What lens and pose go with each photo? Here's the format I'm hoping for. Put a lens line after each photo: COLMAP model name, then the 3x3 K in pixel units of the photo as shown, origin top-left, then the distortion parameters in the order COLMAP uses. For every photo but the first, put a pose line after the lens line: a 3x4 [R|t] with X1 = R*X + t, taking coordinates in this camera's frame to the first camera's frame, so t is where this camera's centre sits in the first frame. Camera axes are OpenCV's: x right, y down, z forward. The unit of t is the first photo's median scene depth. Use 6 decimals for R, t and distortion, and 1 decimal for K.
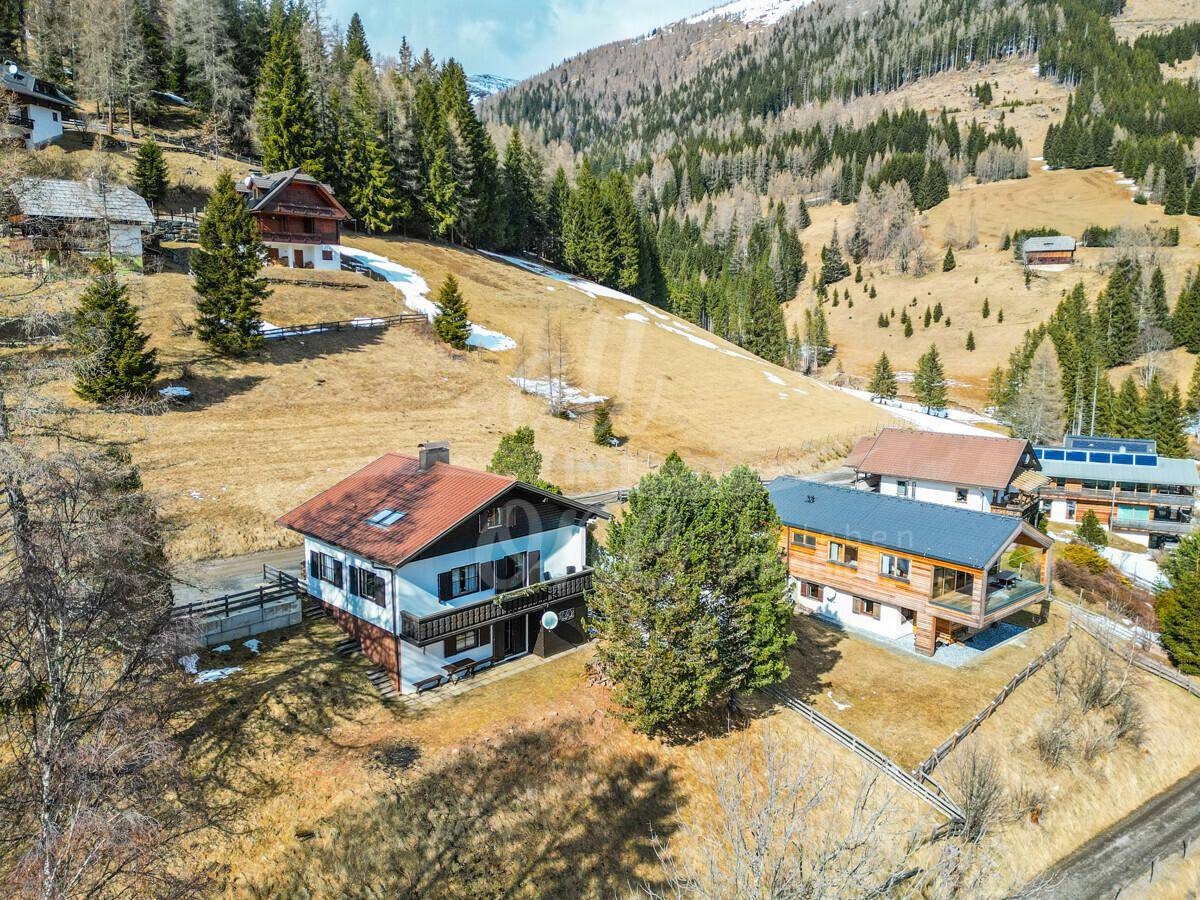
lens RADIAL K [[889.5, 0, 601.0], [0, 889.5, 445.5], [0, 0, 1]] dist [0.099988, -0.102285]
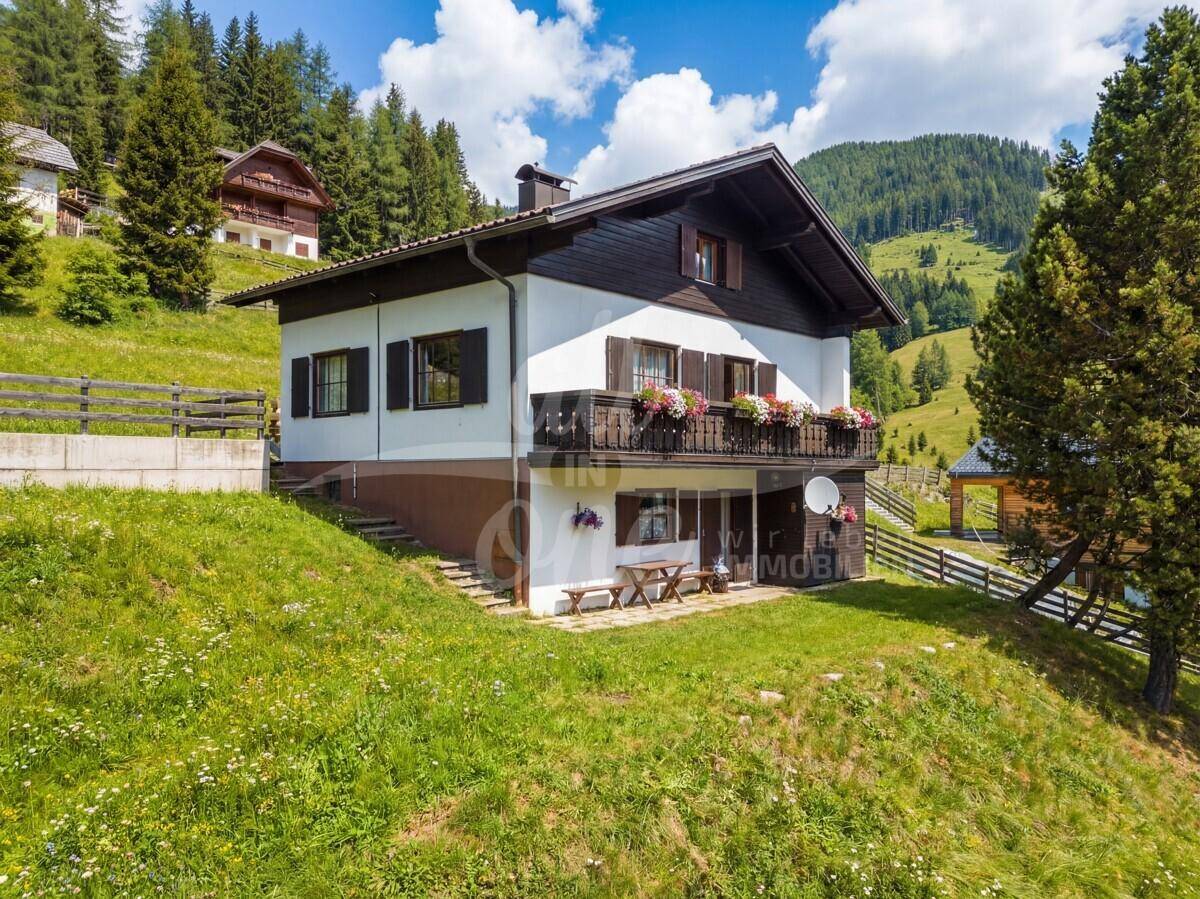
lens RADIAL K [[887.0, 0, 603.7], [0, 887.0, 454.5], [0, 0, 1]] dist [0.096903, -0.085508]
pose [[0.998489, 0.000647, 0.054947, -0.059021], [0.008766, 0.985249, -0.170903, 0.077036], [-0.054247, 0.171127, 0.983754, 0.169952]]
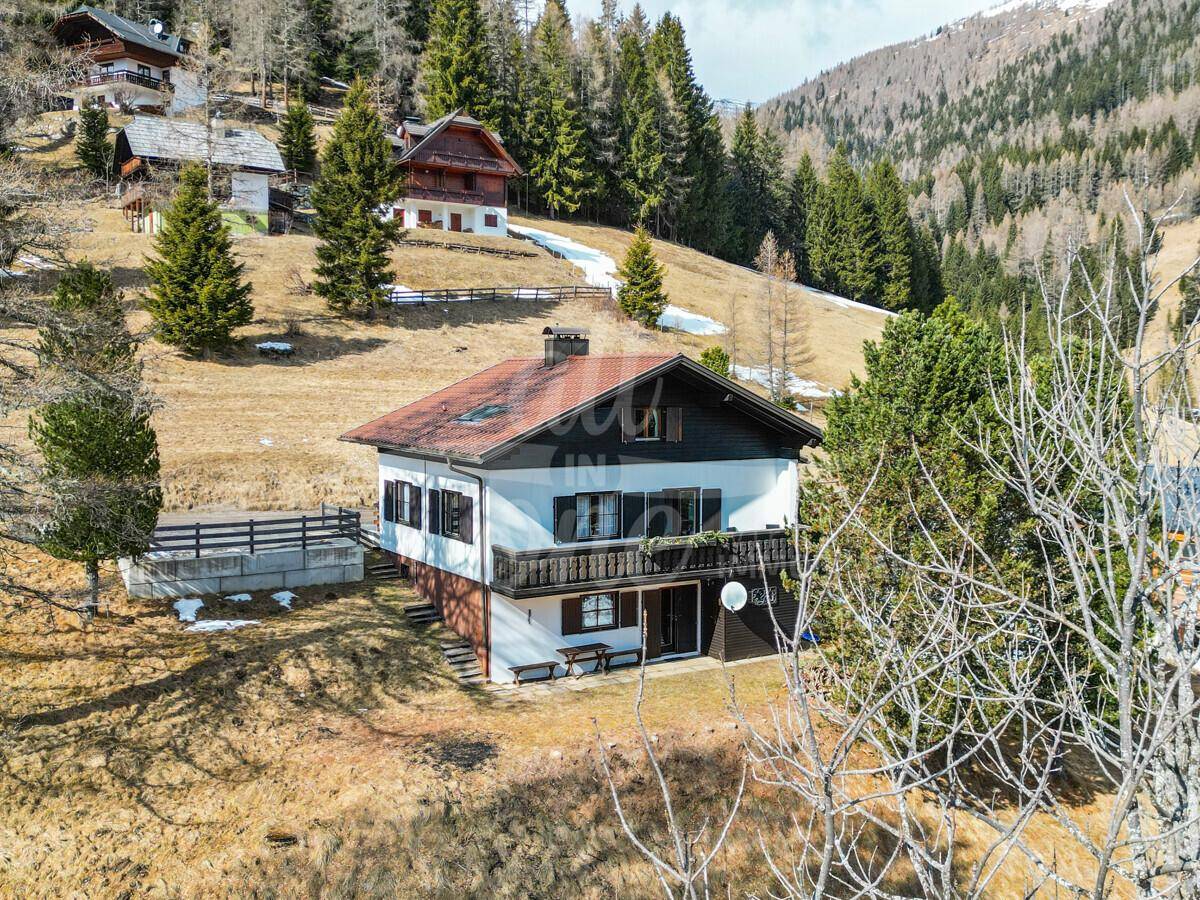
lens RADIAL K [[1125.5, 0, 603.4], [0, 1125.5, 448.7], [0, 0, 1]] dist [0.100226, -0.104786]
pose [[0.974825, 0.013266, -0.222578, 0.007923], [-0.034324, 0.995258, -0.091011, 0.051466], [0.220316, 0.096360, 0.970657, 0.066059]]
